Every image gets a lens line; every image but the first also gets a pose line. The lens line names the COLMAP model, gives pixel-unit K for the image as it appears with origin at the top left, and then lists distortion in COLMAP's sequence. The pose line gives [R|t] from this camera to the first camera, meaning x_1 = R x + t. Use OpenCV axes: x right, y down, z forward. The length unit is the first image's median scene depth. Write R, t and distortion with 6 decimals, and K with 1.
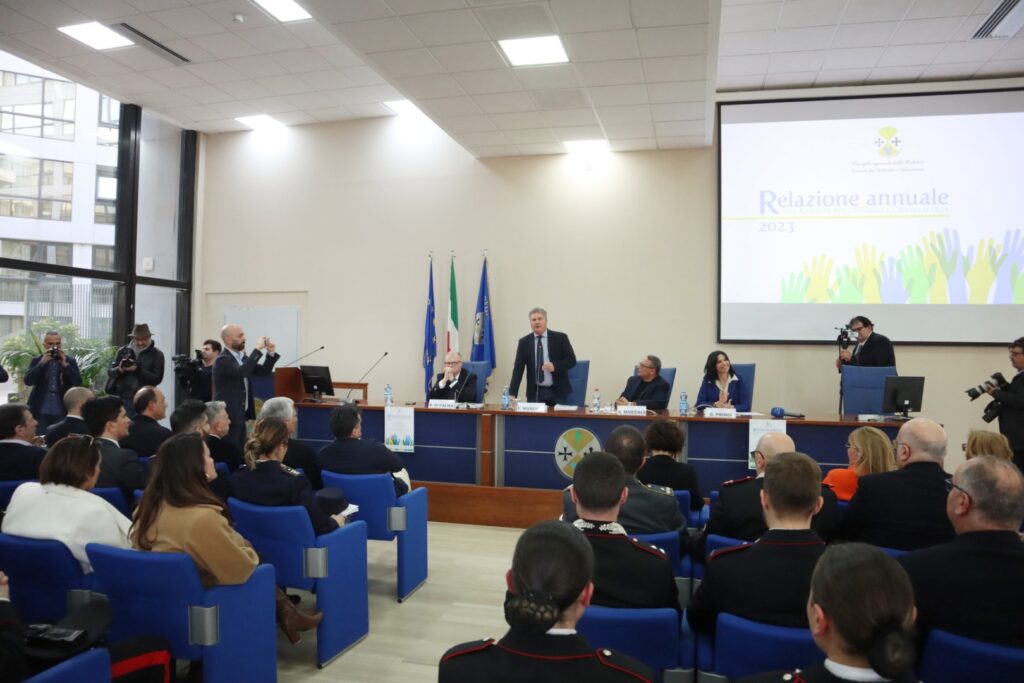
lens RADIAL K [[709.7, 0, 516.2], [0, 709.7, 338.8], [0, 0, 1]] dist [-0.123513, 0.073626]
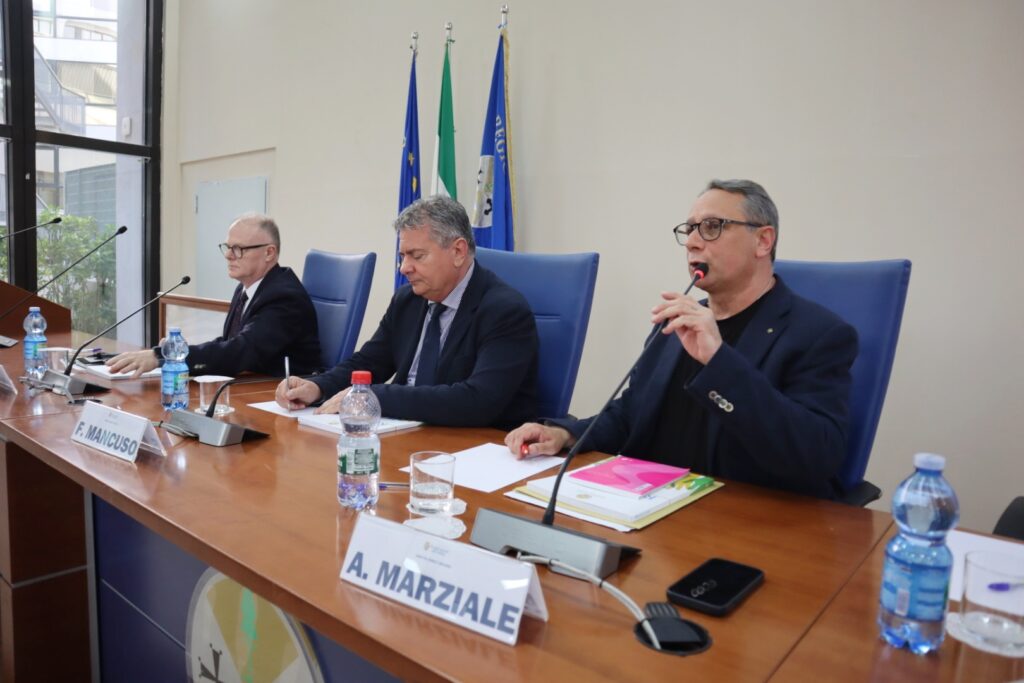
lens RADIAL K [[709.7, 0, 516.2], [0, 709.7, 338.8], [0, 0, 1]] dist [-0.123513, 0.073626]
pose [[0.911006, 0.064395, -0.407333, 0.164317], [-0.024565, 0.994453, 0.102273, 0.033729], [0.411660, -0.083165, 0.907535, 0.658613]]
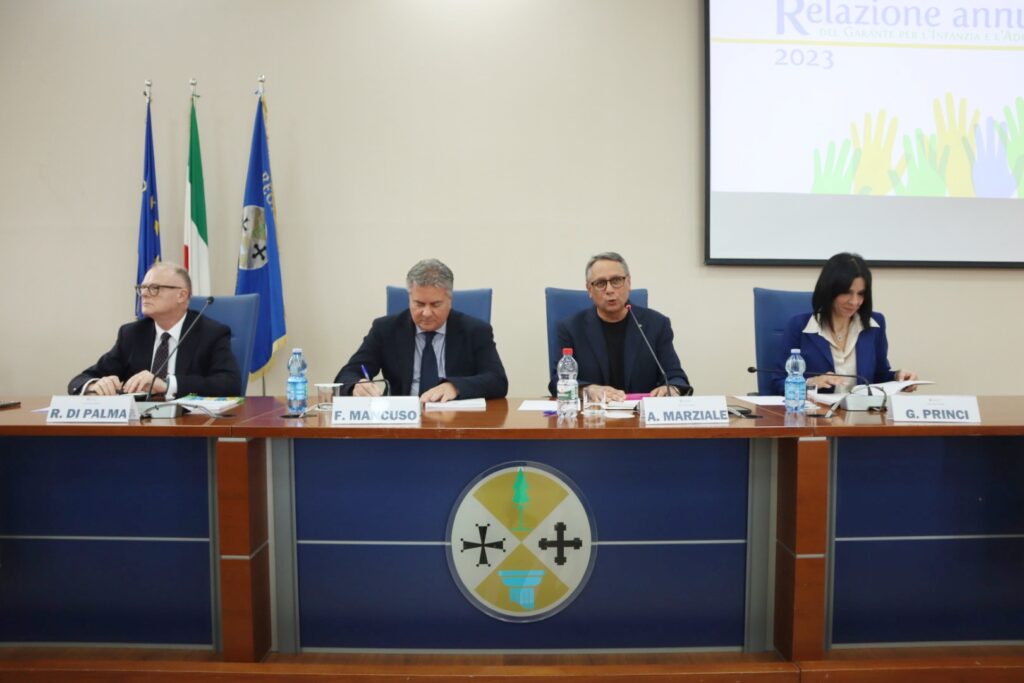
lens RADIAL K [[723.2, 0, 515.2], [0, 723.2, 340.8], [0, 0, 1]] dist [-0.113758, 0.078045]
pose [[0.967077, -0.020840, 0.253629, -0.000042], [0.008500, 0.998731, 0.049650, 0.037382], [-0.254342, -0.045859, 0.966027, 0.512489]]
